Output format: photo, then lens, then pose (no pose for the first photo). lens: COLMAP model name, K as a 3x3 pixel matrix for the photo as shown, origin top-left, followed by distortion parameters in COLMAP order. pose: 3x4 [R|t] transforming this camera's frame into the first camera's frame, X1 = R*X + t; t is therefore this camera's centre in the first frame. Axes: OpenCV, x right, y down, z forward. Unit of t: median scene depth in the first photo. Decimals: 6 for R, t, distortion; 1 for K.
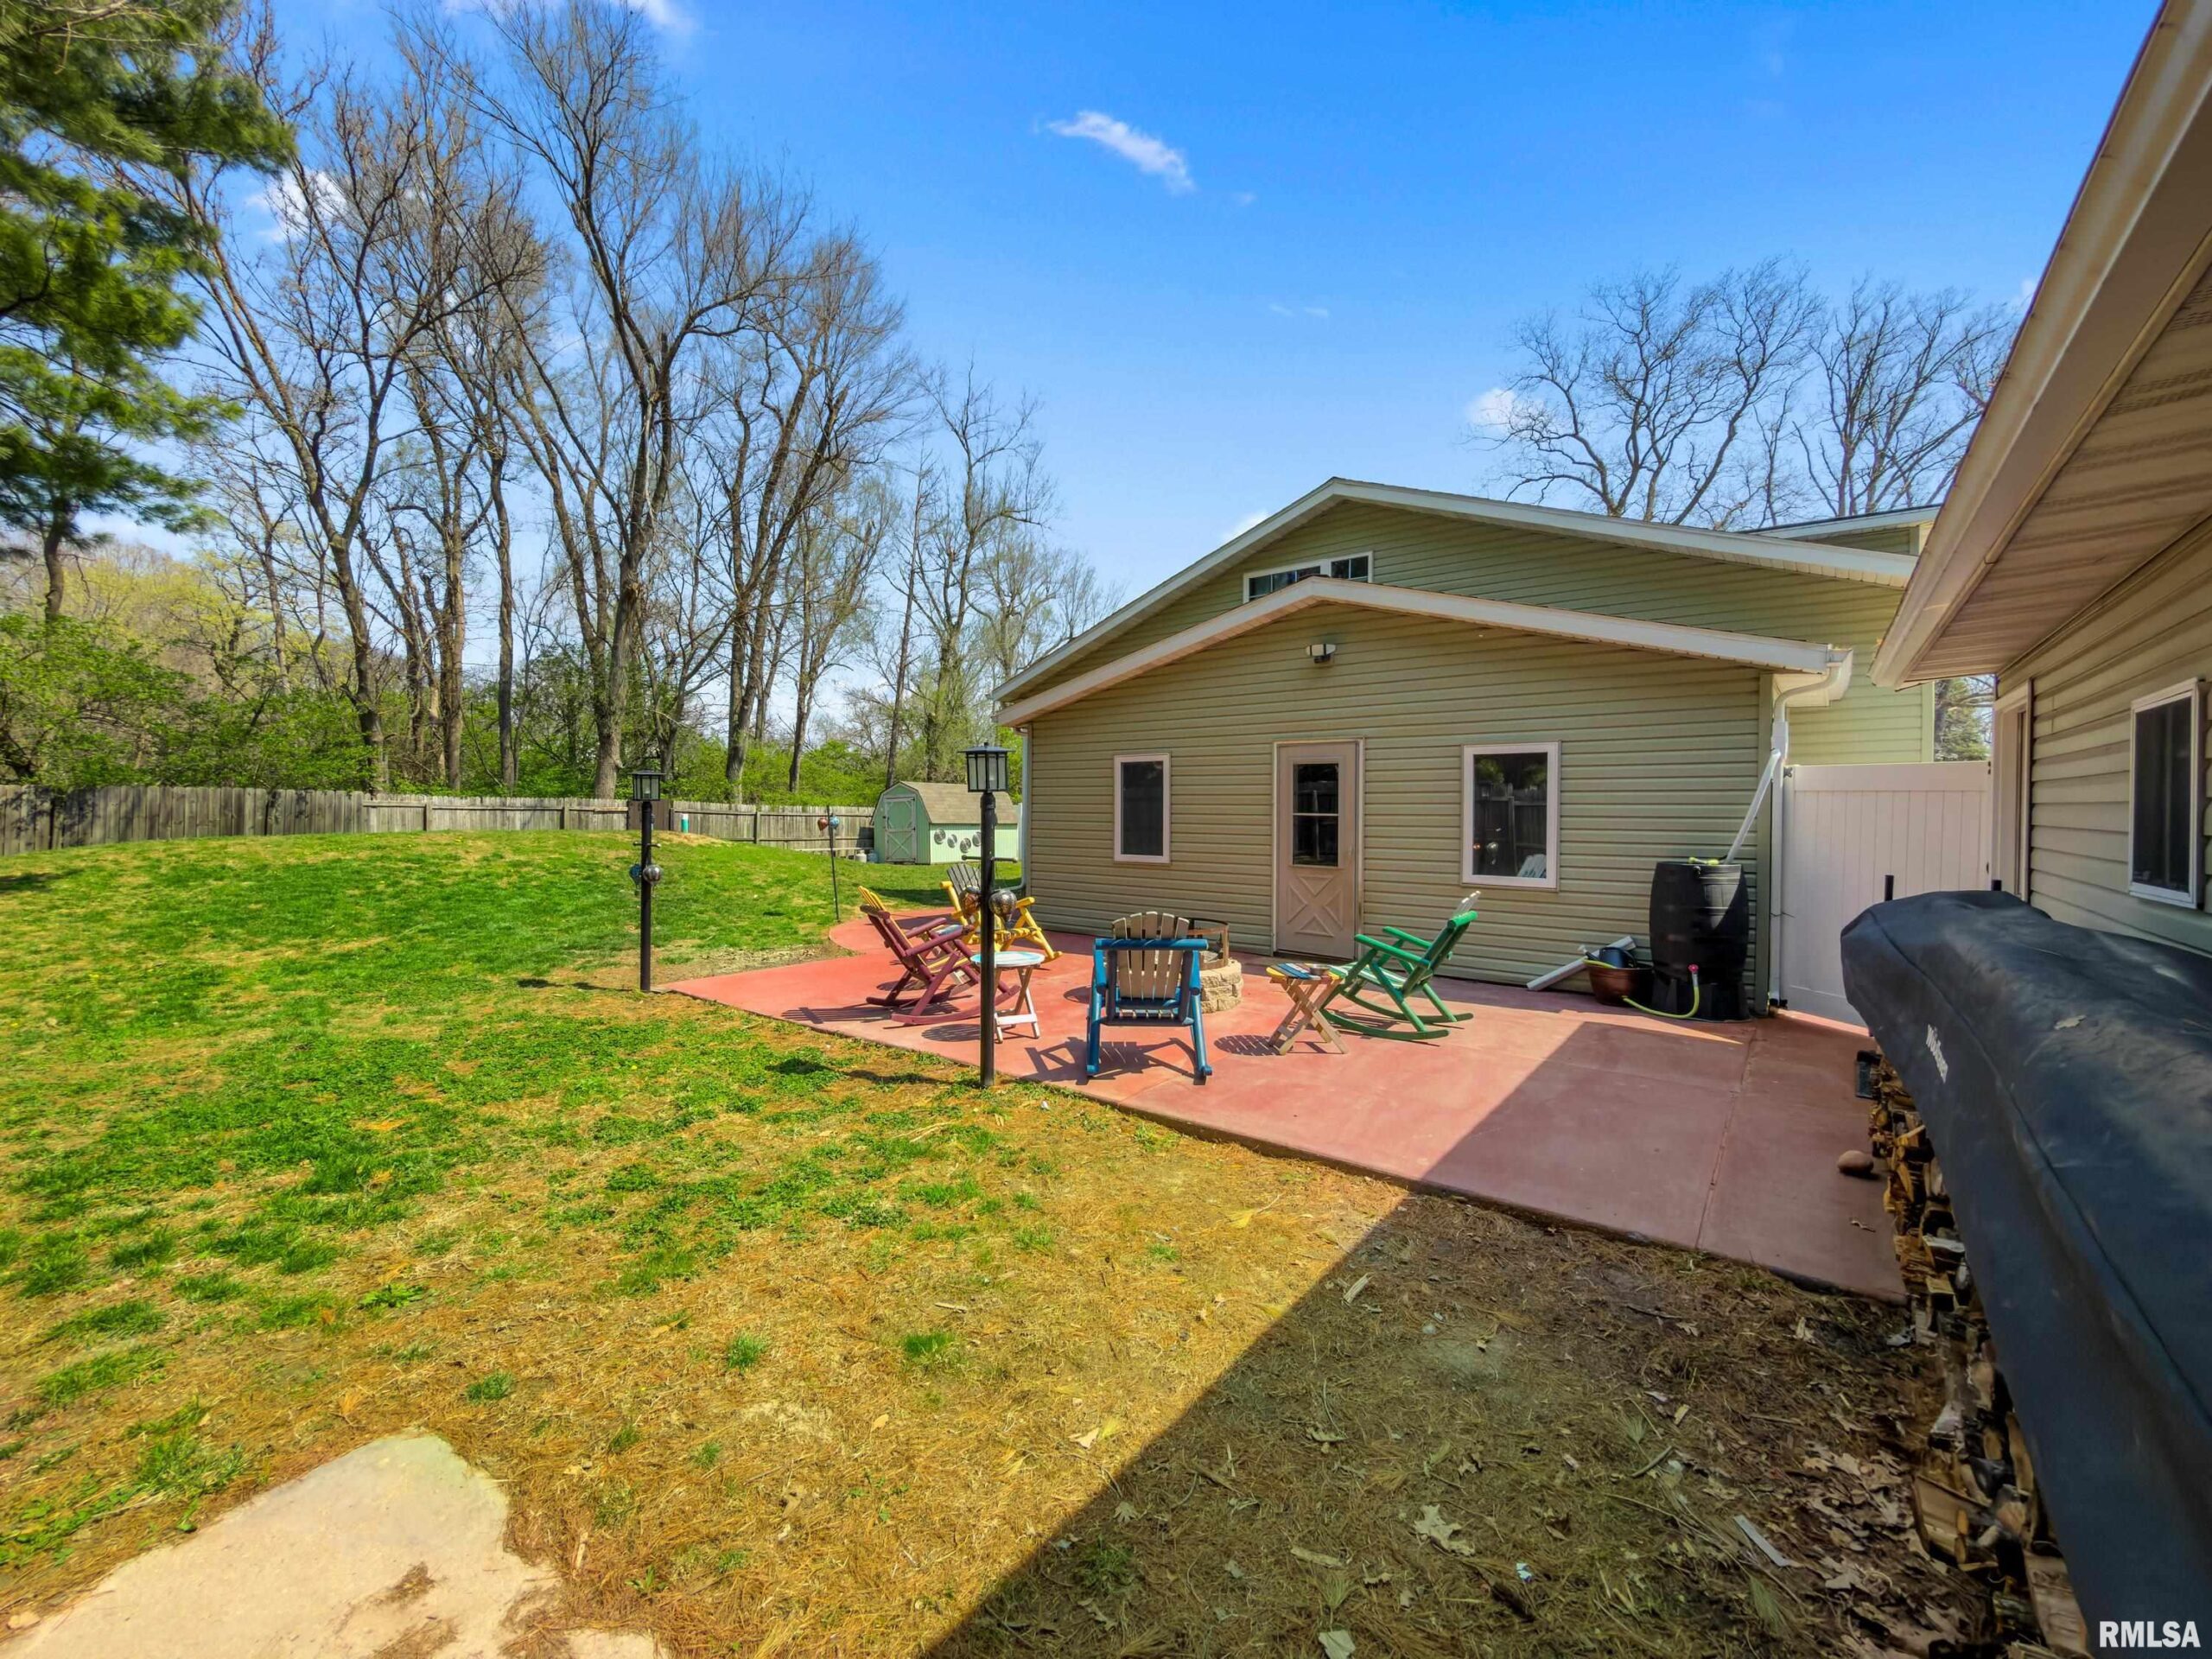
lens RADIAL K [[883.6, 0, 1106.0], [0, 883.6, 829.5], [0, 0, 1]] dist [-0.000459, -0.000127]
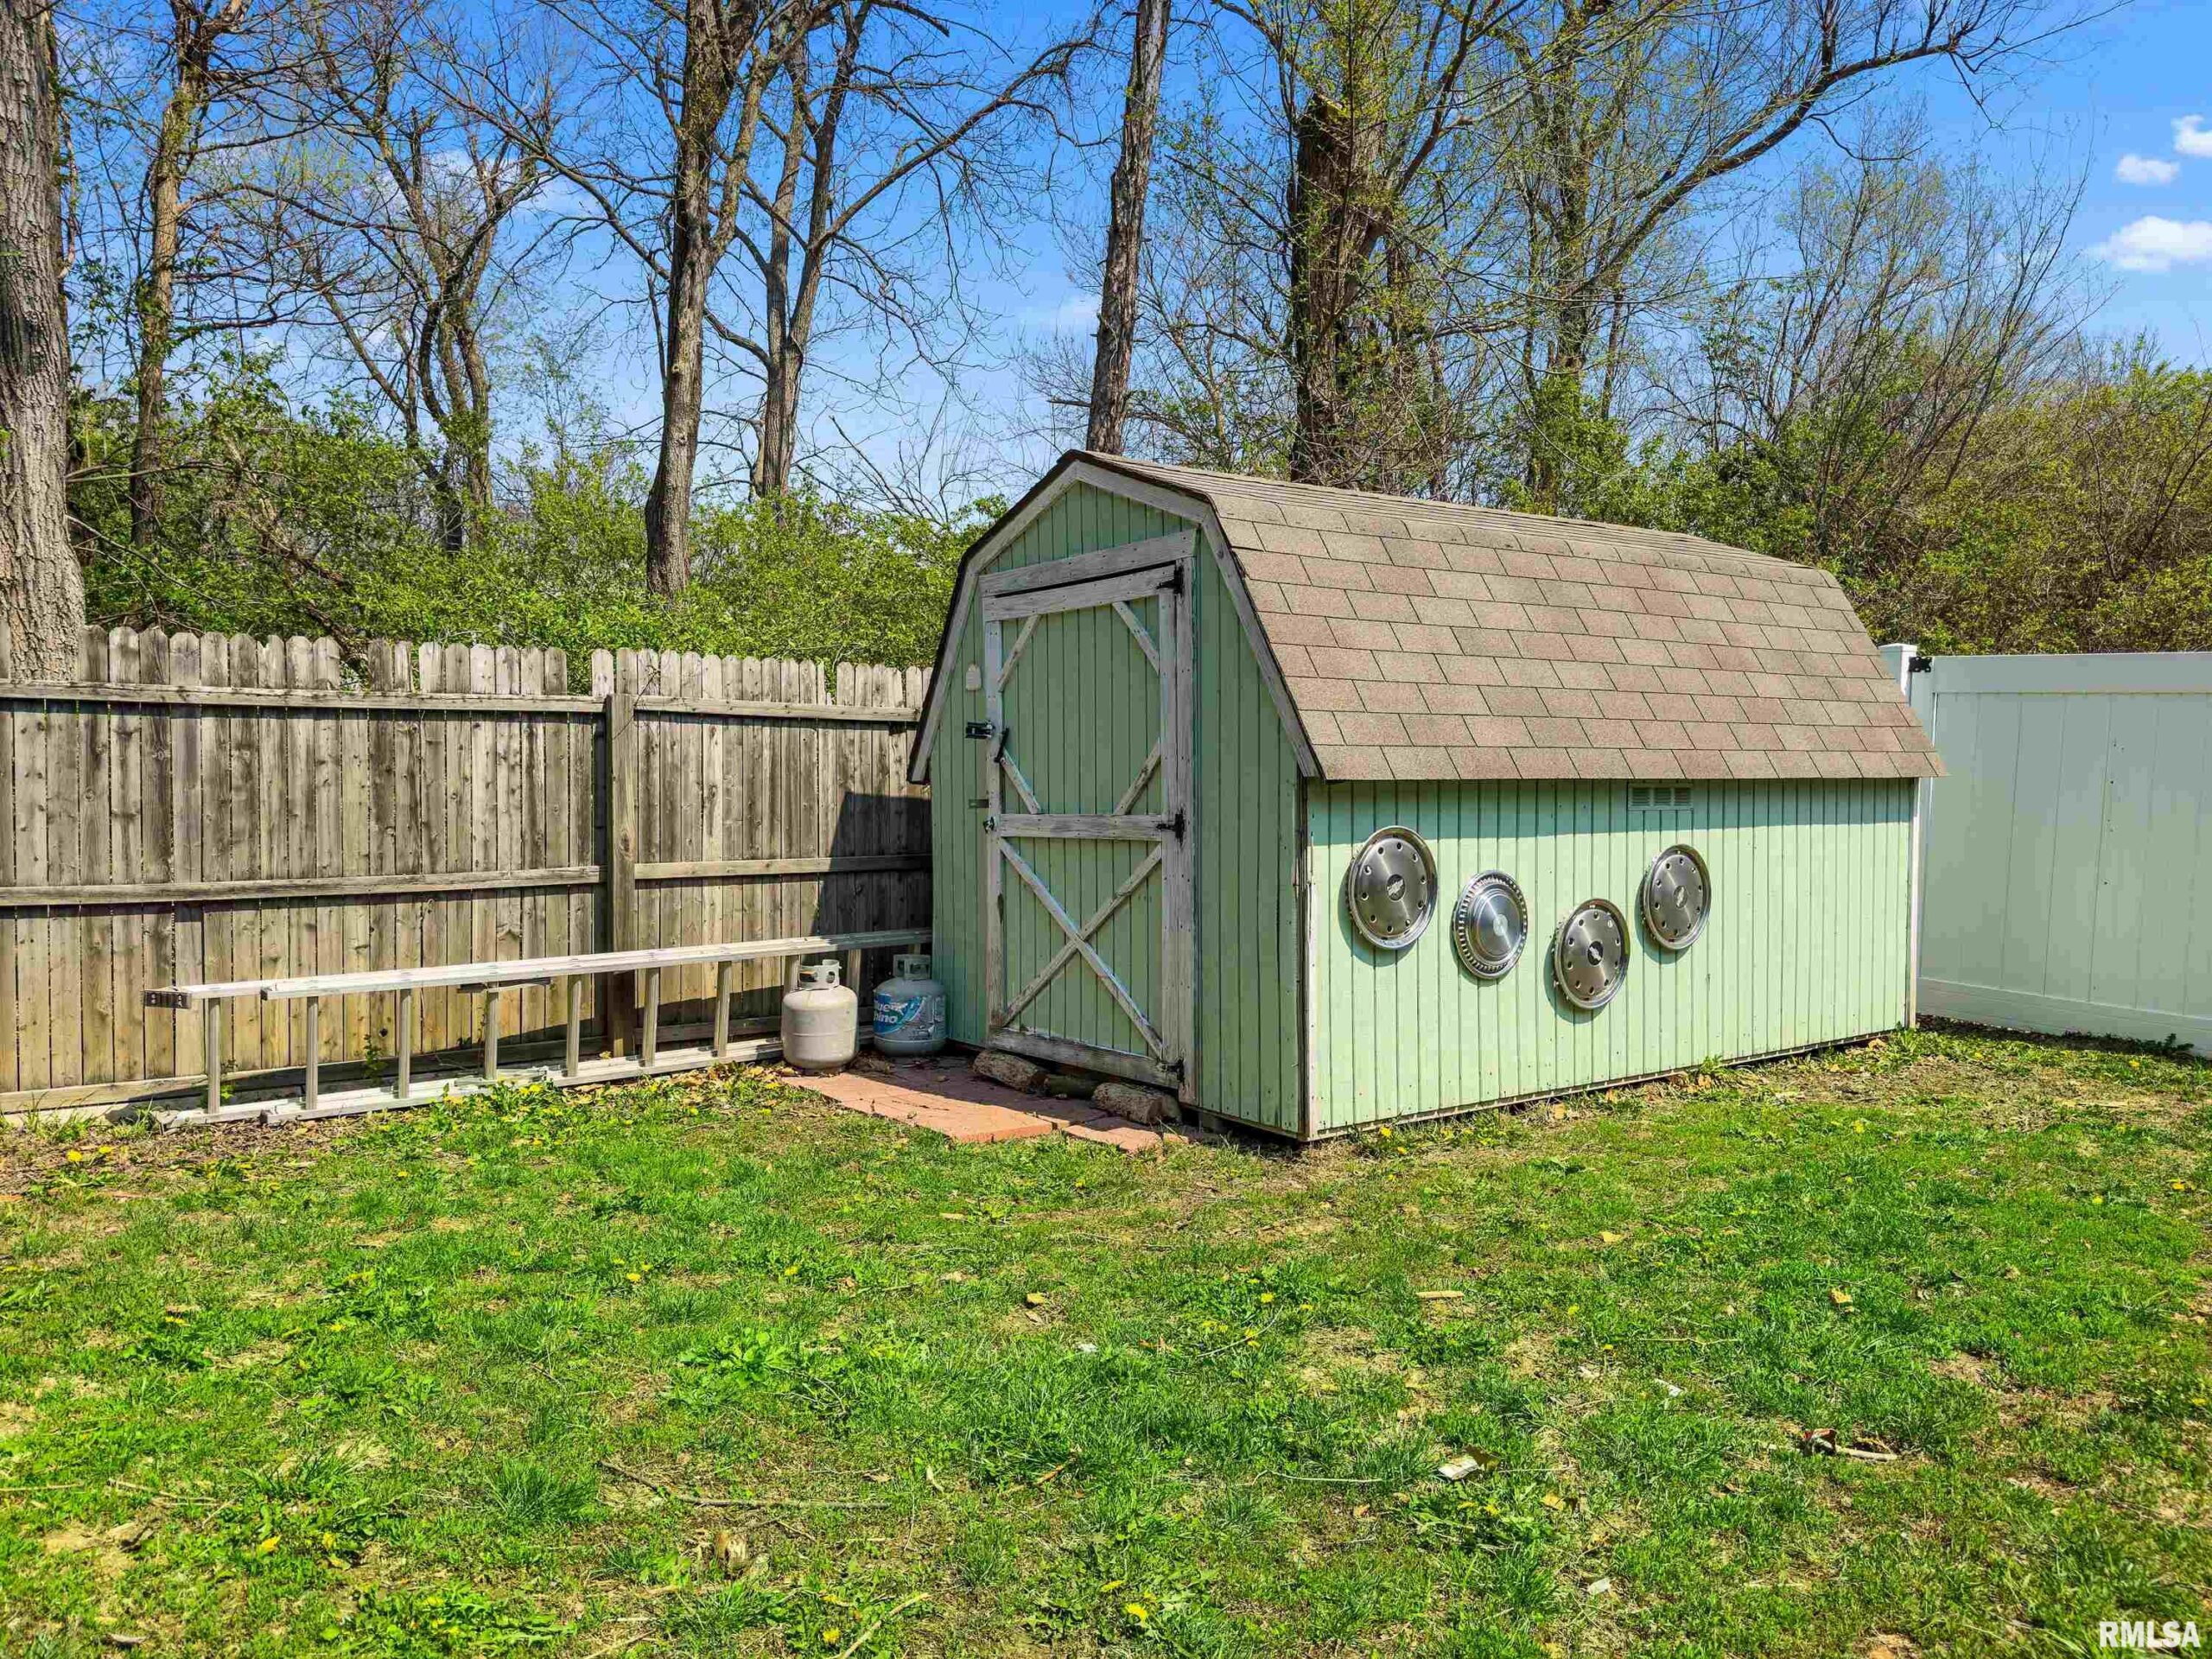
lens RADIAL K [[1548.7, 0, 1106.0], [0, 1548.7, 829.5], [0, 0, 1]] dist [-0.000420, -0.000070]
pose [[0.946688, 0.017377, -0.321684, -0.153366], [-0.008621, 0.999553, 0.028625, -0.005458], [0.322037, -0.024326, 0.946414, 0.773073]]
